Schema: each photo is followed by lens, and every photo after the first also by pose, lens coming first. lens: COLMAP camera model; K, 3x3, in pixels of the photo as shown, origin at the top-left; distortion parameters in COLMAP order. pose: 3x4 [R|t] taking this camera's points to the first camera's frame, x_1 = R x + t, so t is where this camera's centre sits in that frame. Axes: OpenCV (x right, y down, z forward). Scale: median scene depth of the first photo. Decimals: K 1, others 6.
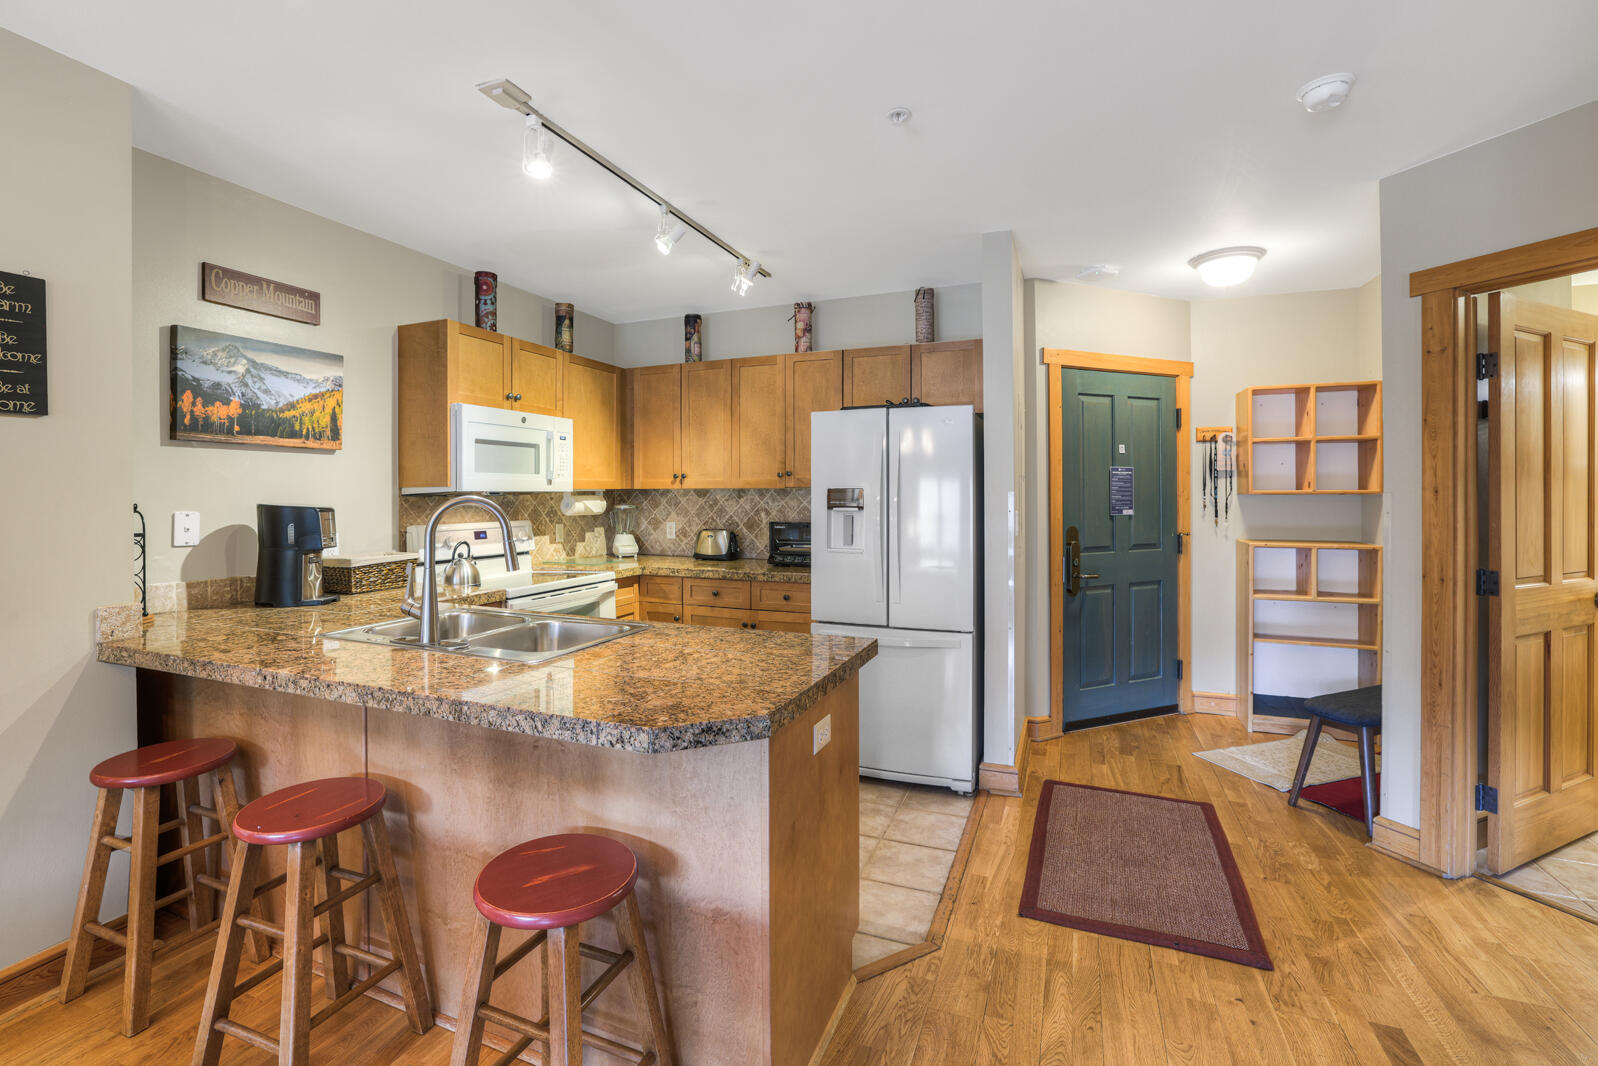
lens RADIAL K [[712.9, 0, 788.2], [0, 712.9, 499.2], [0, 0, 1]] dist [-0.022509, 0.003349]
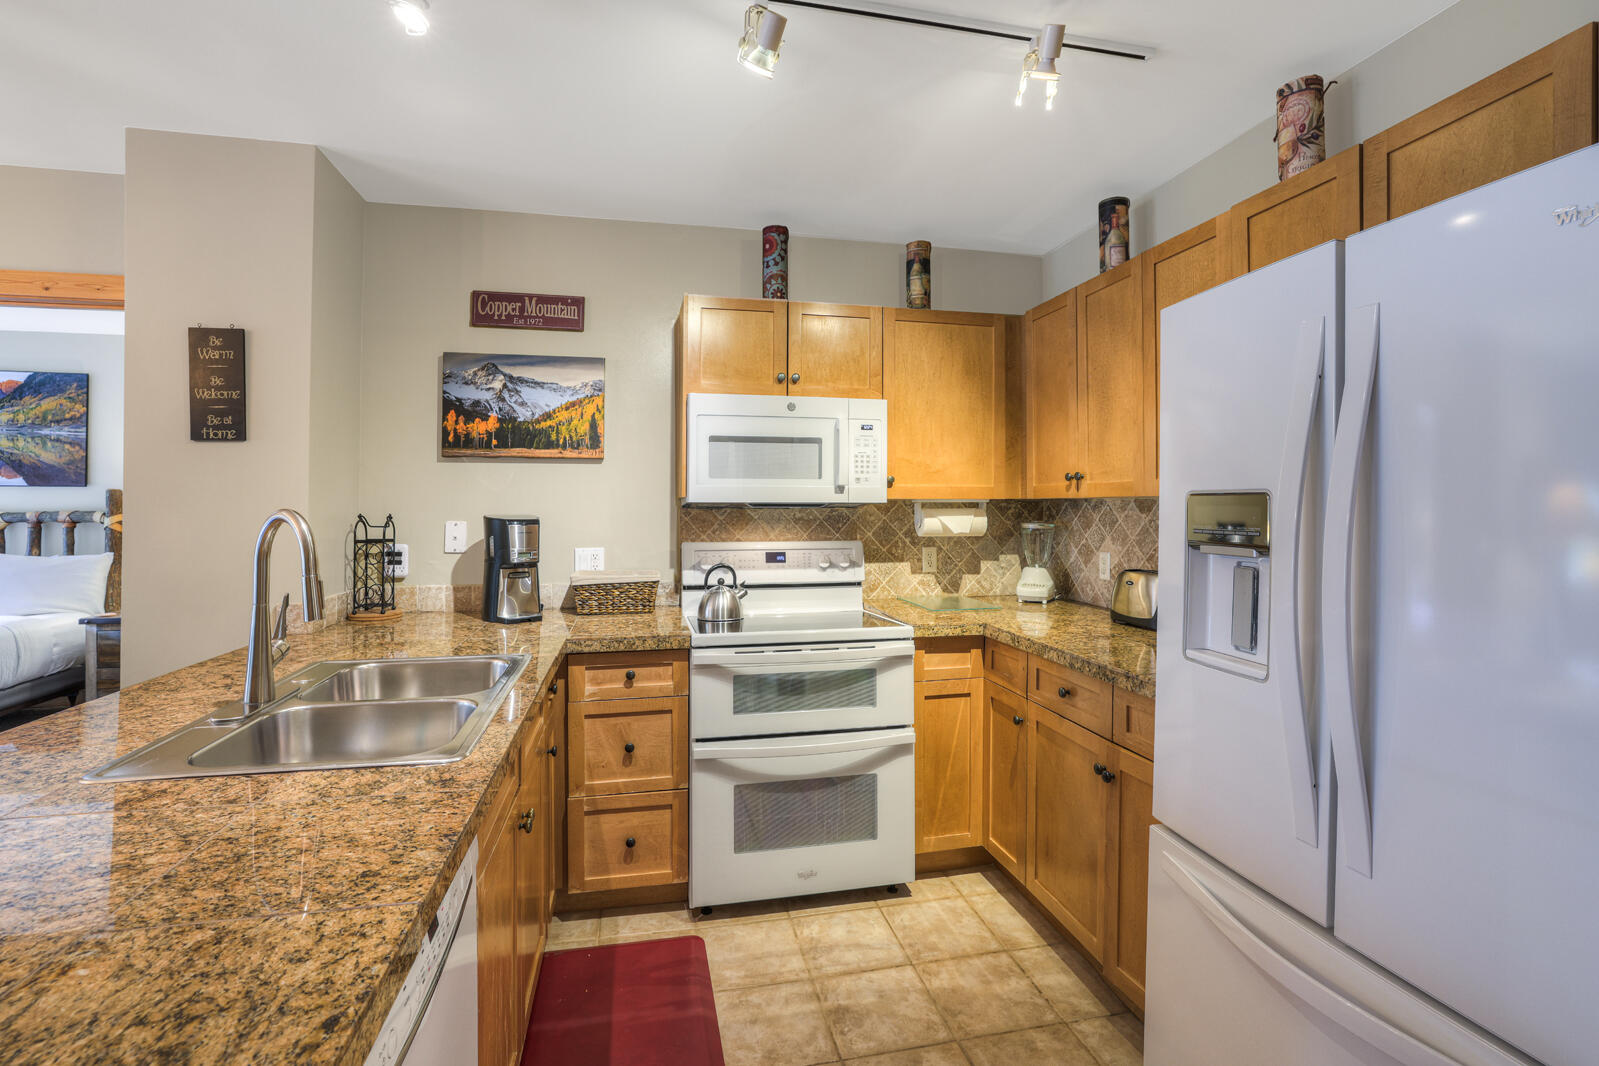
lens RADIAL K [[713.4, 0, 787.5], [0, 713.4, 498.8], [0, 0, 1]] dist [-0.022509, 0.003349]
pose [[0.556644, -0.003141, -0.830745, 0.263998], [-0.008450, 0.999920, -0.009442, -0.008415], [0.830708, 0.012276, 0.556572, 0.615154]]
